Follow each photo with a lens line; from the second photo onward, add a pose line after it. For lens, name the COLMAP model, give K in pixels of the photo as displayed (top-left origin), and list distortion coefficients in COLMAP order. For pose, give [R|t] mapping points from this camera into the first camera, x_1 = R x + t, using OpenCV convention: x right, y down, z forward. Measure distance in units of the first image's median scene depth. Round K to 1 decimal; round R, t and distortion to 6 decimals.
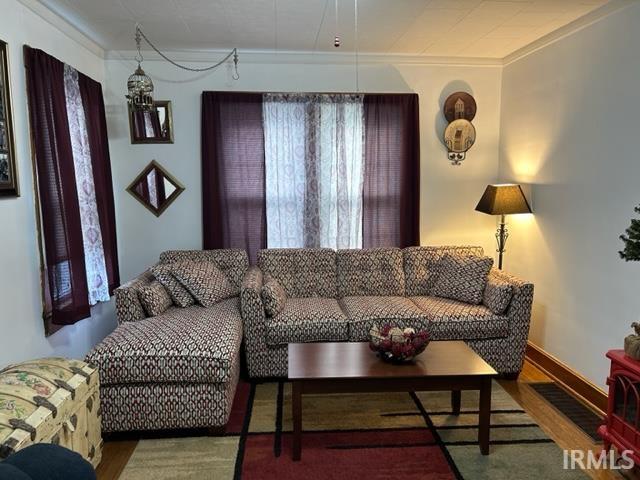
lens RADIAL K [[474.2, 0, 320.0], [0, 474.2, 240.0], [0, 0, 1]] dist [0.059982, -0.087440]
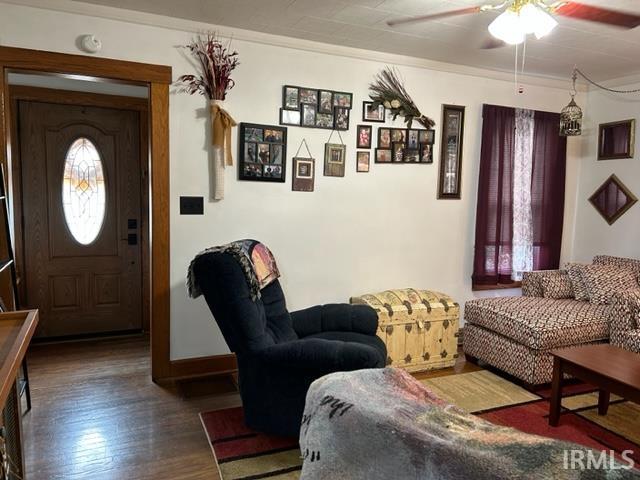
lens RADIAL K [[474.2, 0, 320.0], [0, 474.2, 240.0], [0, 0, 1]] dist [0.059982, -0.087440]
pose [[0.320301, 0.109091, -0.941014, 0.503023], [-0.140298, 0.987856, 0.066767, 0.005099], [0.936869, 0.110637, 0.331716, 0.011255]]
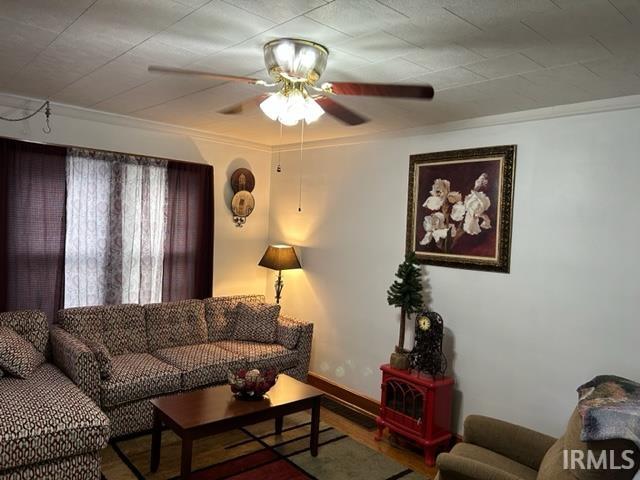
lens RADIAL K [[474.2, 0, 320.0], [0, 474.2, 240.0], [0, 0, 1]] dist [0.059982, -0.087440]
pose [[0.793370, 0.025439, 0.608207, -0.298654], [0.018723, 0.997634, -0.066150, -0.044568], [-0.608451, 0.063869, 0.791017, -0.073092]]
